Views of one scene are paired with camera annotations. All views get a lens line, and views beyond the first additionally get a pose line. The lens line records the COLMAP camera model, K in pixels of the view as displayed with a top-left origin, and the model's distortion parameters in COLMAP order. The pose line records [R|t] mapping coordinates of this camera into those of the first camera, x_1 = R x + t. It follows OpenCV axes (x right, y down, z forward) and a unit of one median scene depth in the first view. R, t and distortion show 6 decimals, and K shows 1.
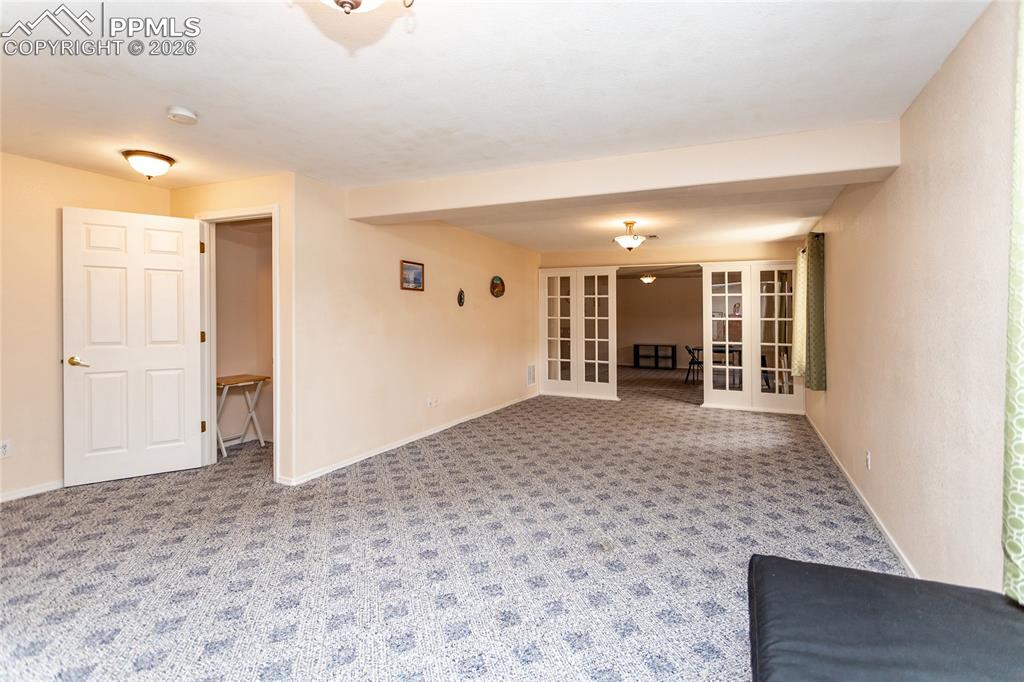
lens RADIAL K [[489.8, 0, 508.9], [0, 489.8, 306.5], [0, 0, 1]] dist [0.001227, 0.001578]
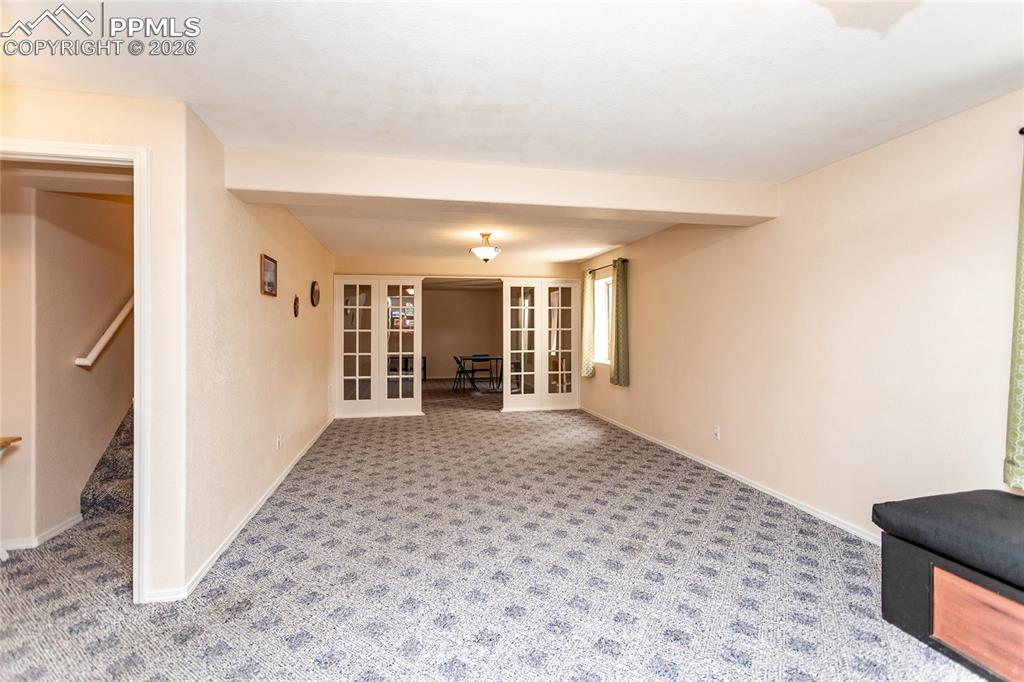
lens RADIAL K [[496.4, 0, 517.3], [0, 496.4, 318.9], [0, 0, 1]] dist [0.002582, 0.000855]
pose [[0.800416, 0.001769, 0.599442, -0.337183], [-0.002012, 0.999998, -0.000265, 0.002644], [-0.599441, -0.000994, 0.800418, 0.158967]]
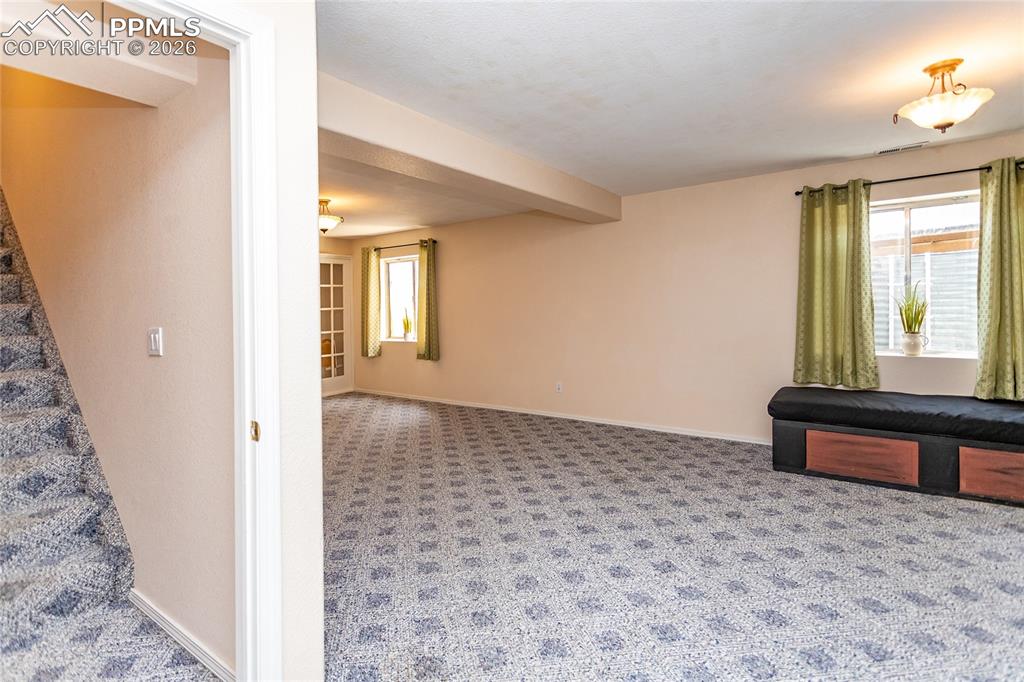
lens RADIAL K [[478.7, 0, 526.8], [0, 478.7, 300.5], [0, 0, 1]] dist [-0.000195, 0.000120]
pose [[0.187929, -0.005094, 0.982169, -0.572272], [0.005620, 0.999976, 0.004112, 0.008009], [-0.982166, 0.004747, 0.187953, 0.525260]]
